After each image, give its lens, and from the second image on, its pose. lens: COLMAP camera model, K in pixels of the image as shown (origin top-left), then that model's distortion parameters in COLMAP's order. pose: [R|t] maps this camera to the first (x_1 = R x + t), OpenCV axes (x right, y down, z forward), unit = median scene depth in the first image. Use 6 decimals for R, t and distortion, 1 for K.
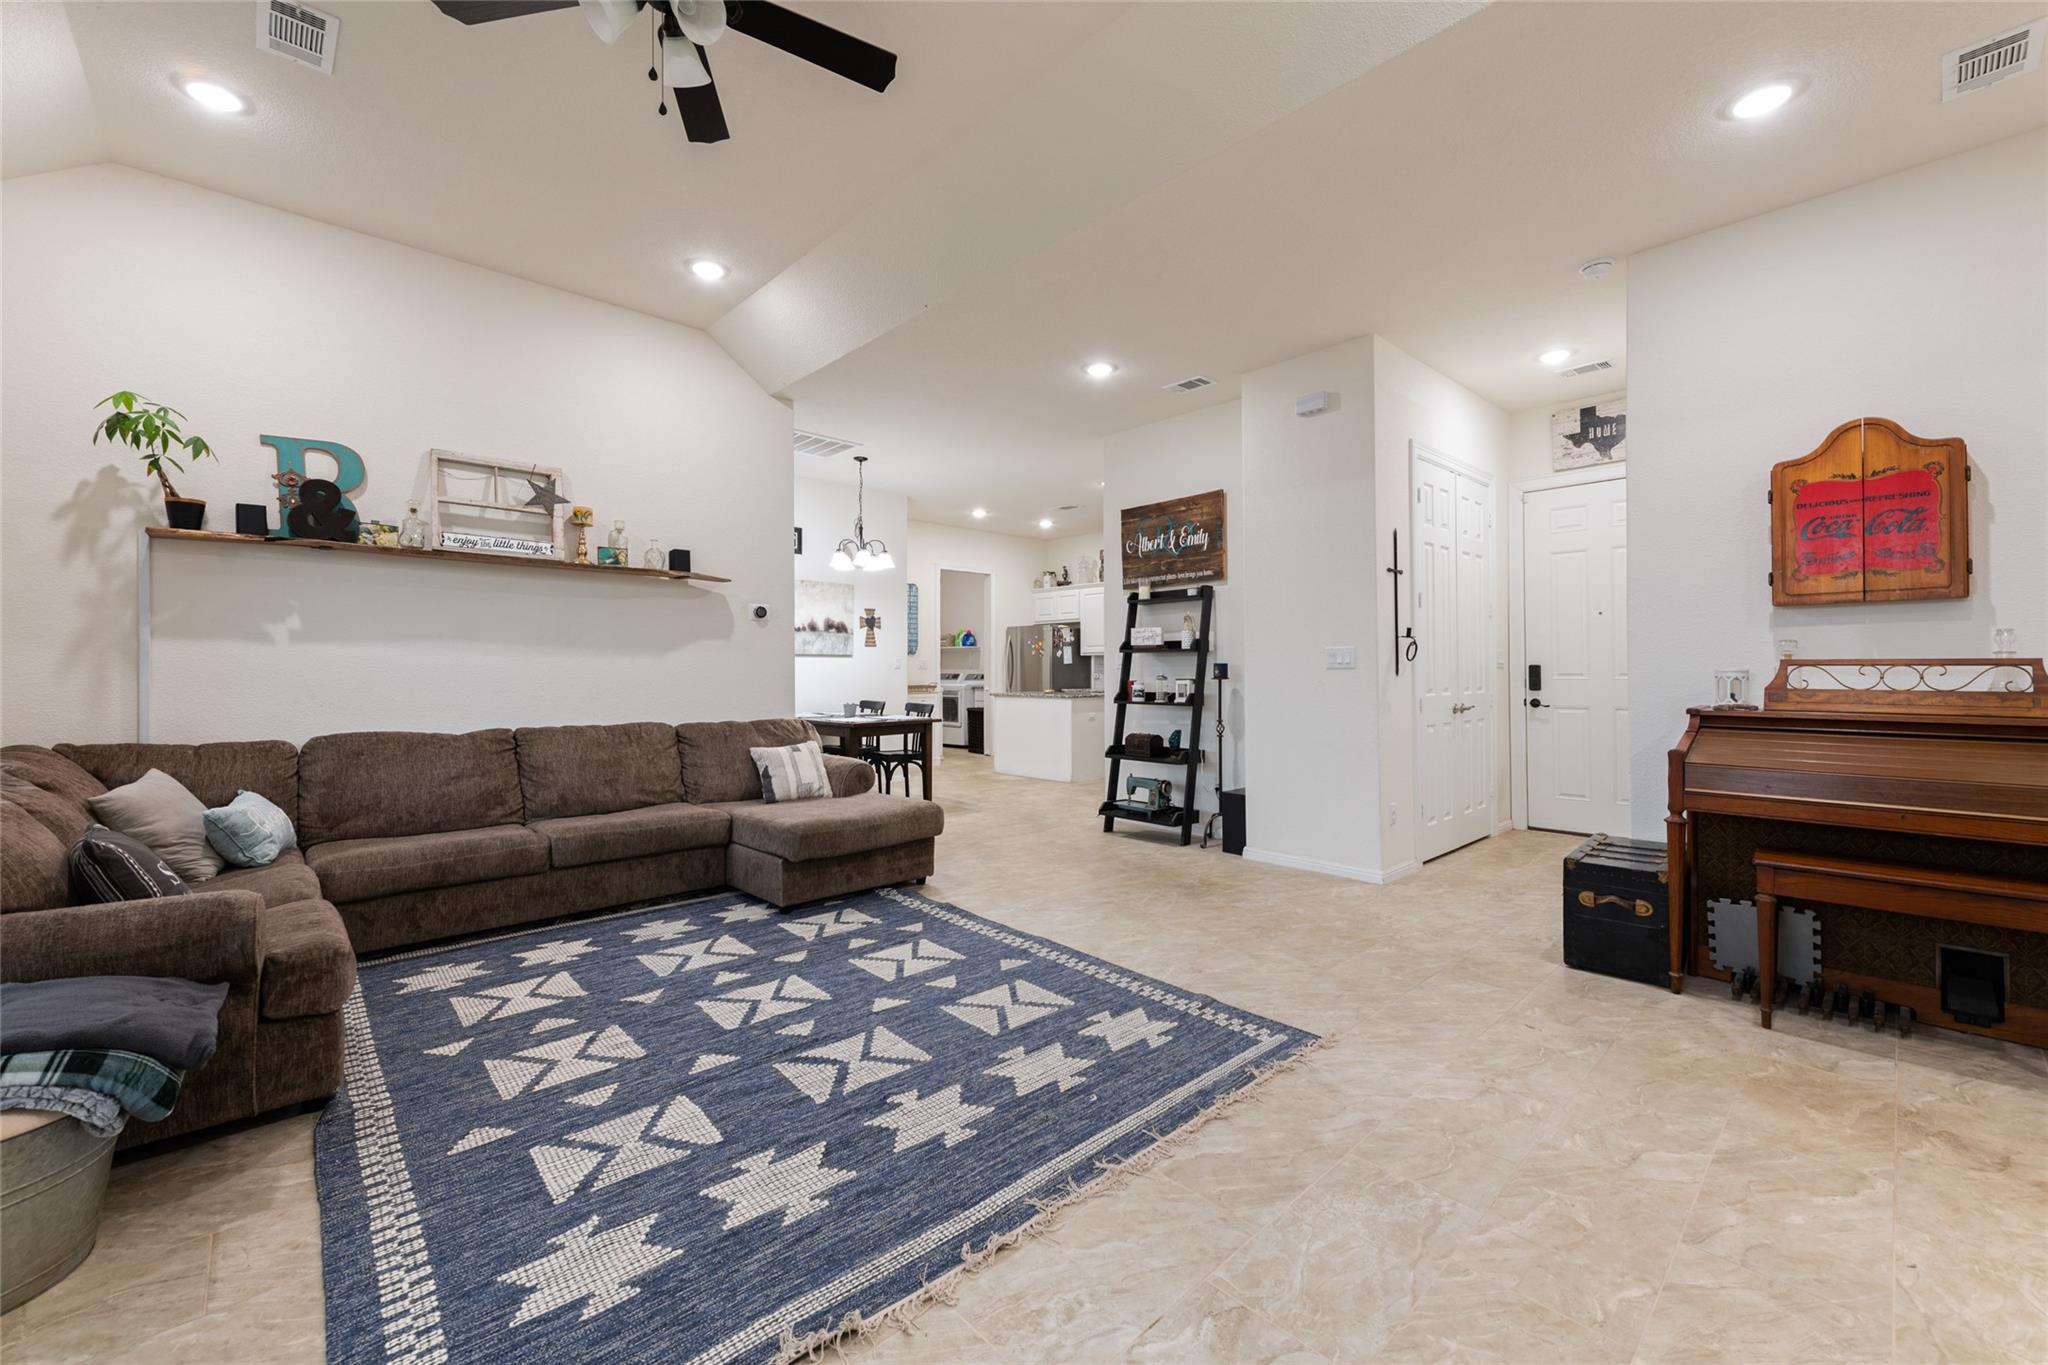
lens RADIAL K [[812.4, 0, 1035.2], [0, 812.4, 664.0], [0, 0, 1]] dist [0.016154, -0.006054]
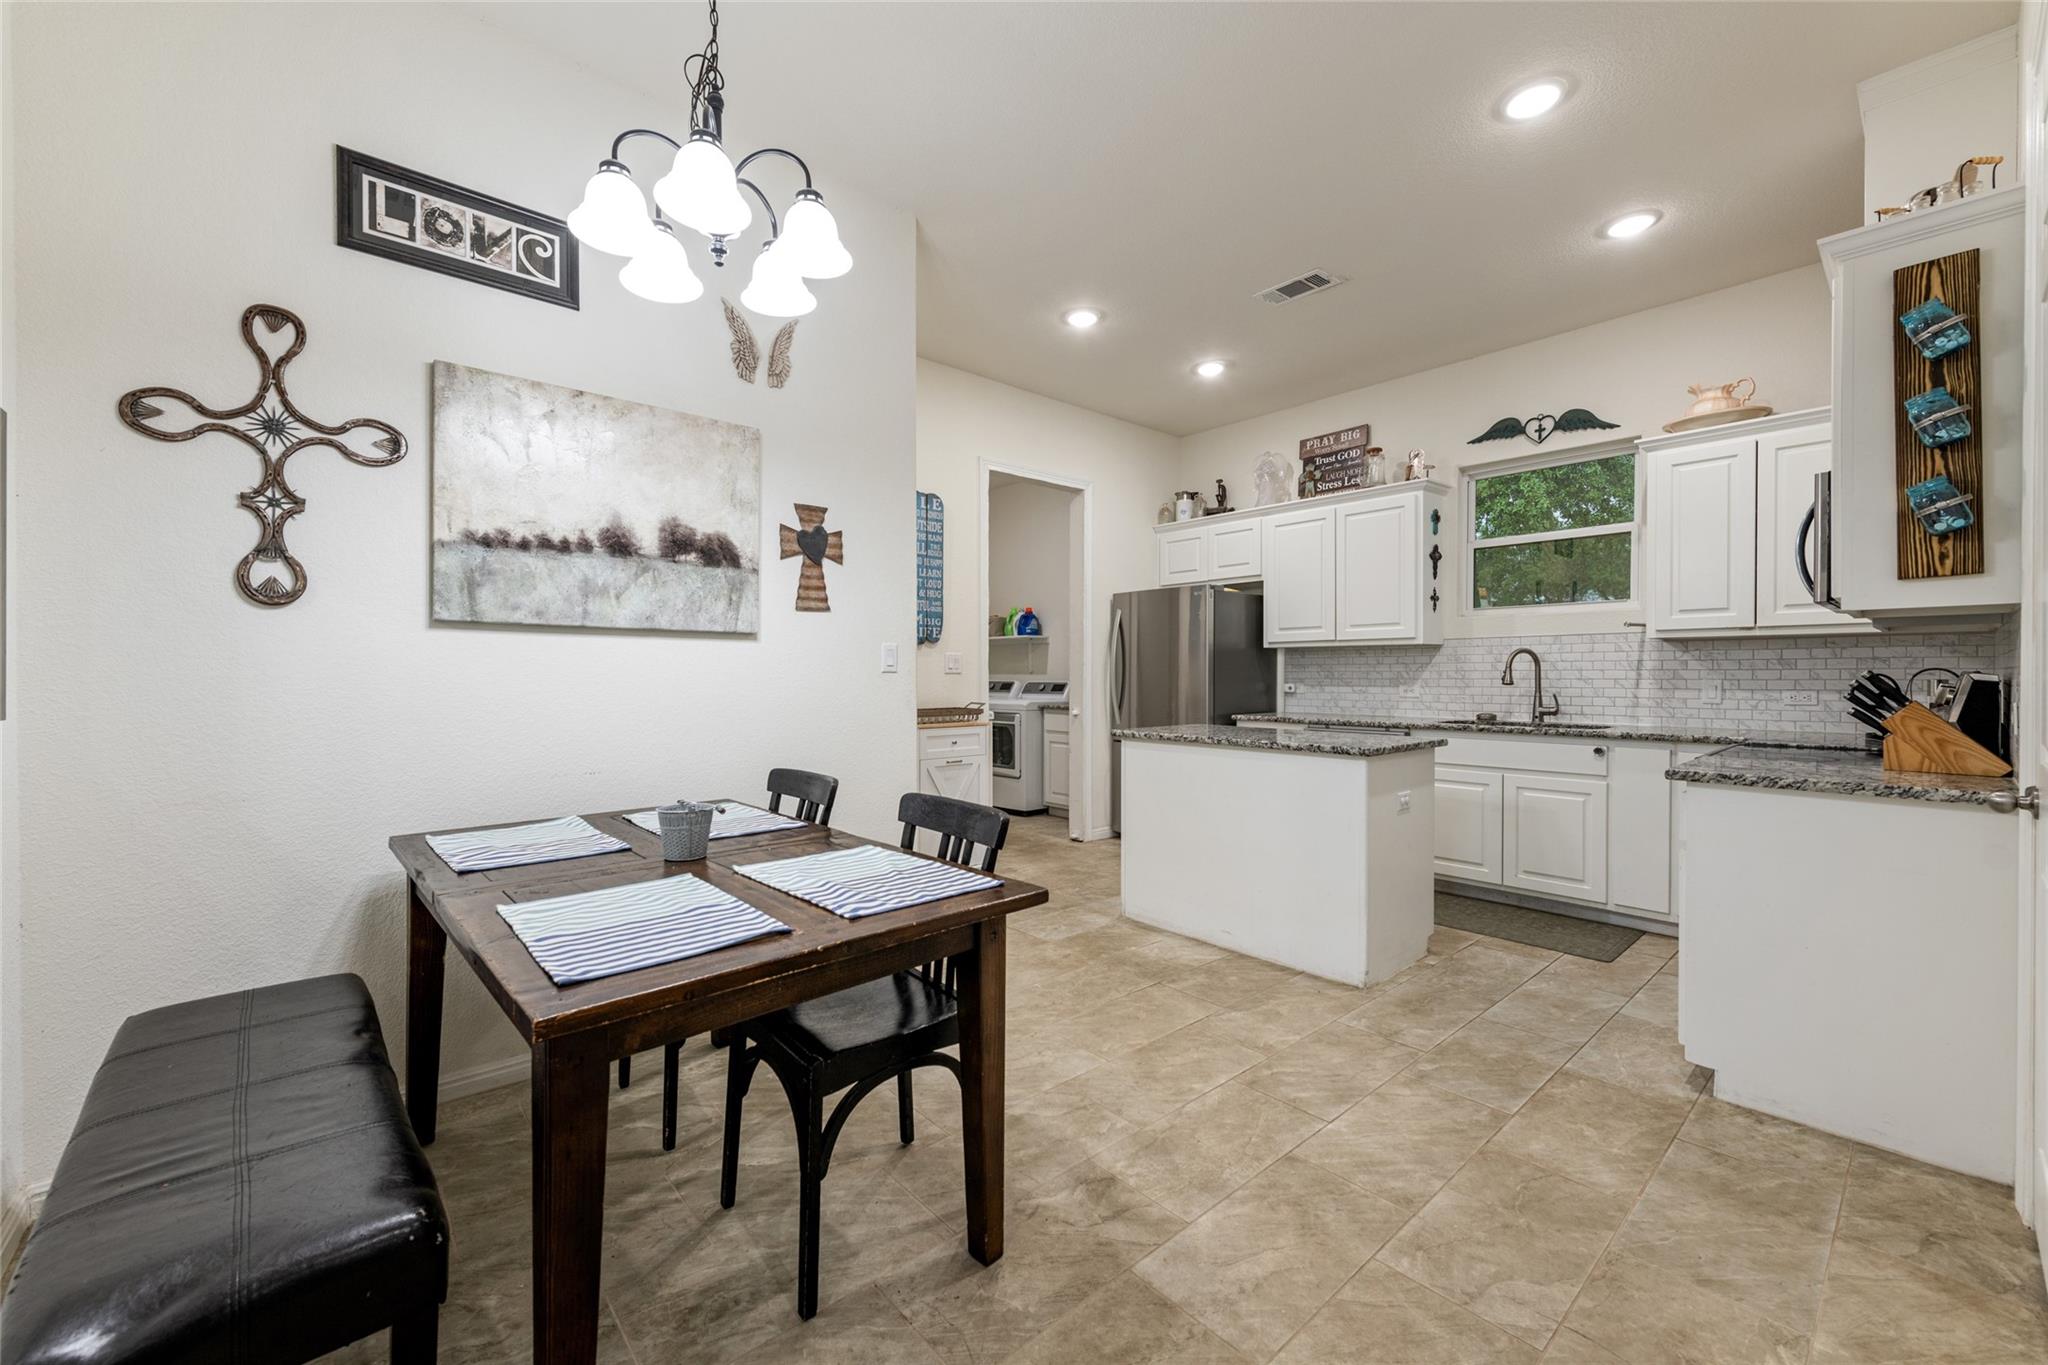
lens RADIAL K [[801.7, 0, 1024.0], [0, 801.7, 682.5], [0, 0, 1]] dist [0.013362, -0.005164]
pose [[0.999067, 0.002784, -0.043092, -0.212028], [-0.002057, 0.999855, 0.016904, 0.009154], [0.043133, -0.016800, 0.998928, 1.469686]]
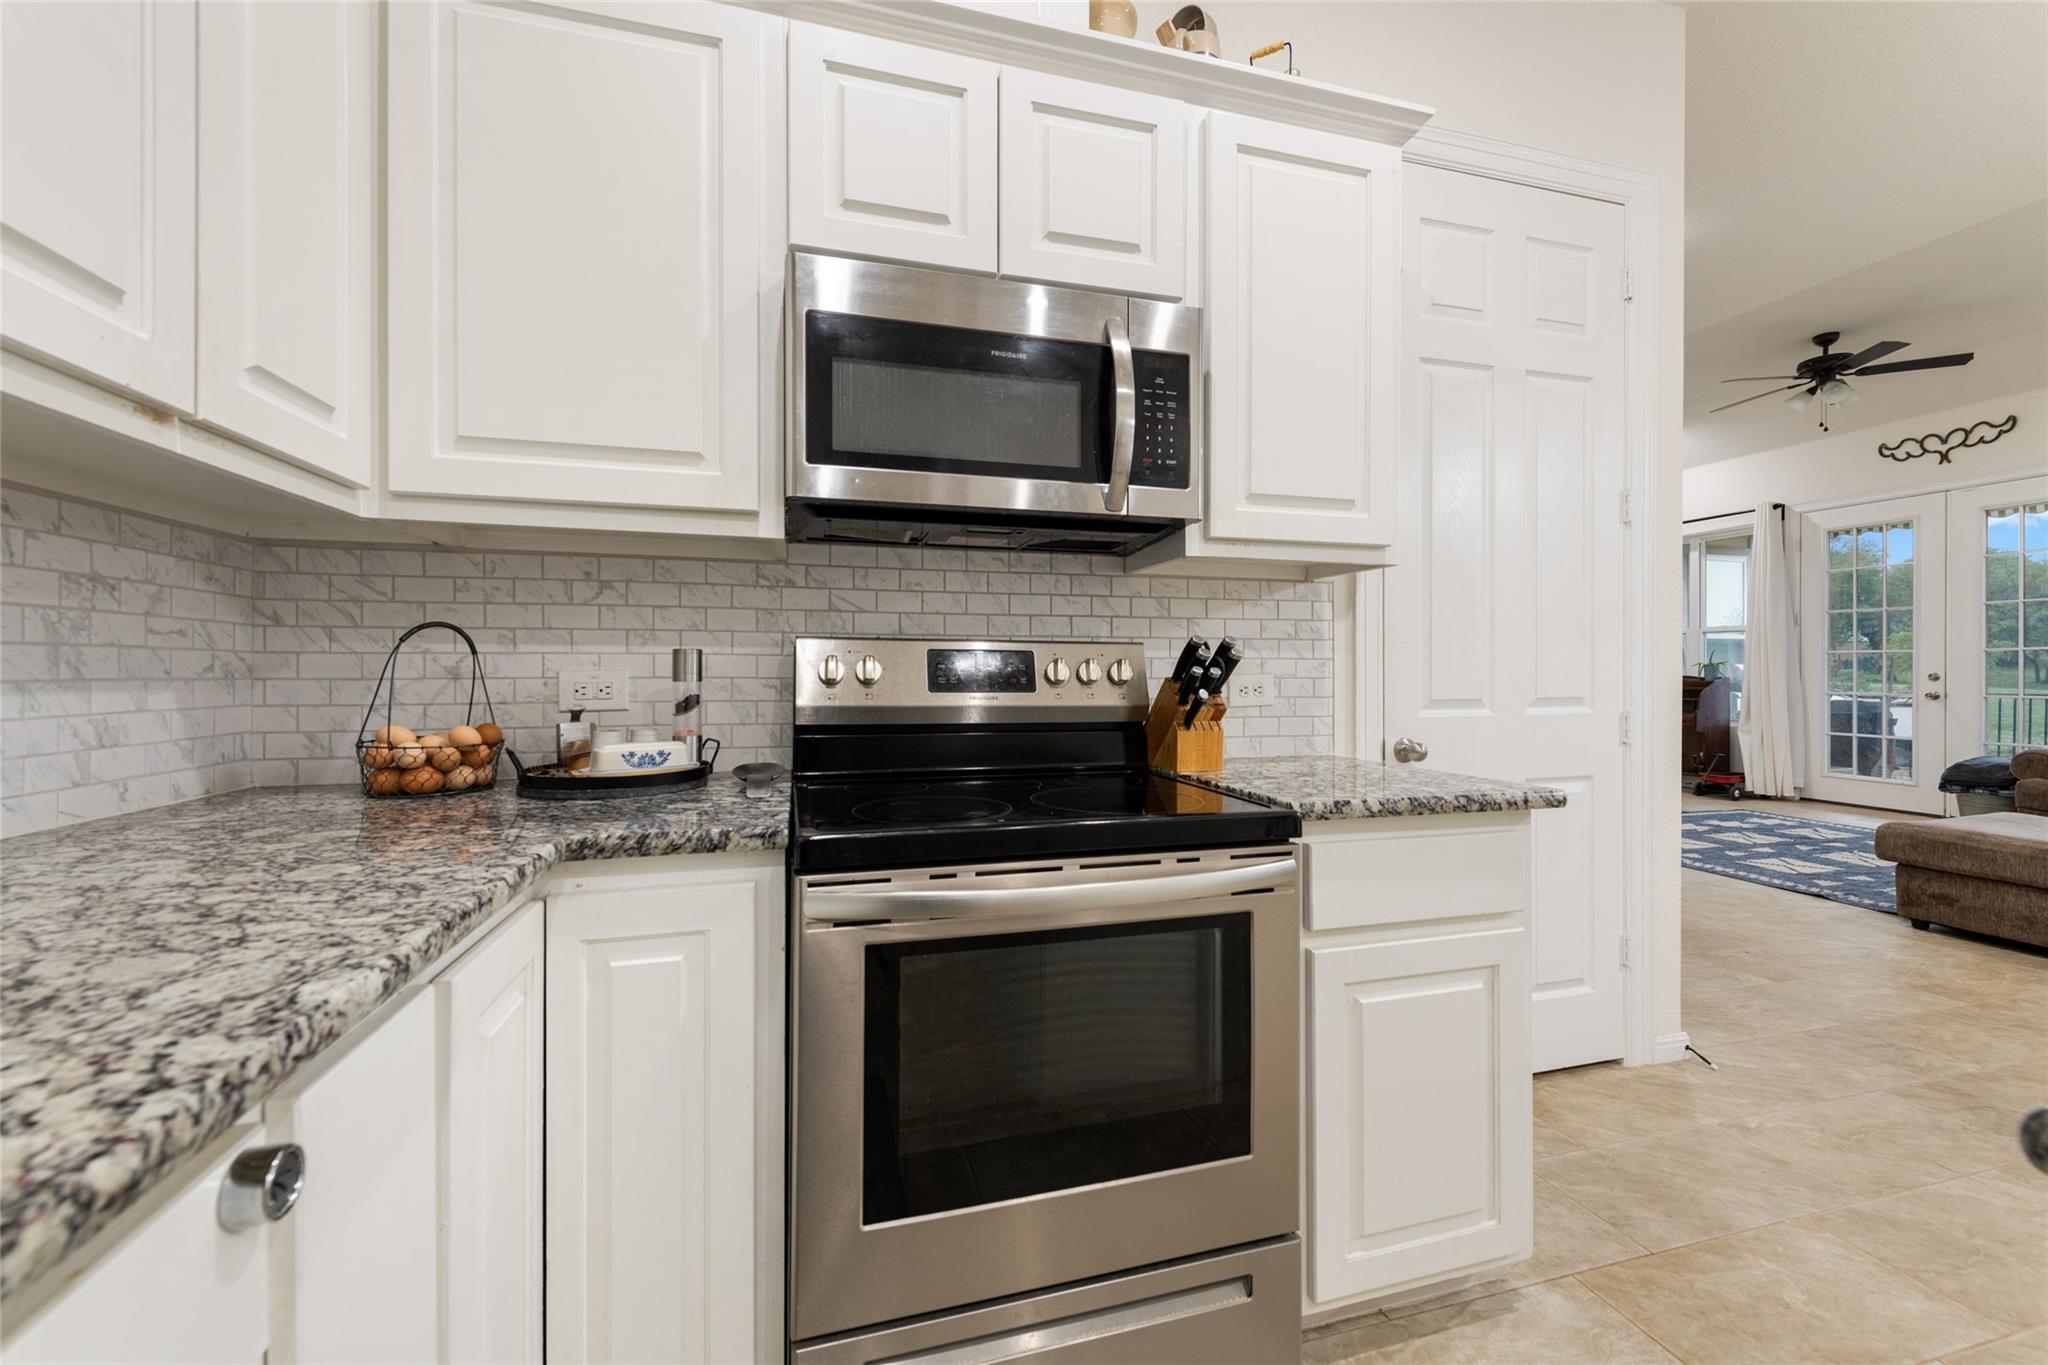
lens RADIAL K [[811.0, 0, 1030.2], [0, 811.0, 672.1], [0, 0, 1]] dist [0.015222, -0.004457]
pose [[-0.884804, 0.004148, 0.465945, 0.307781], [0.001710, 0.999983, -0.005656, 0.032348], [-0.465960, -0.004208, -0.884796, 2.585529]]
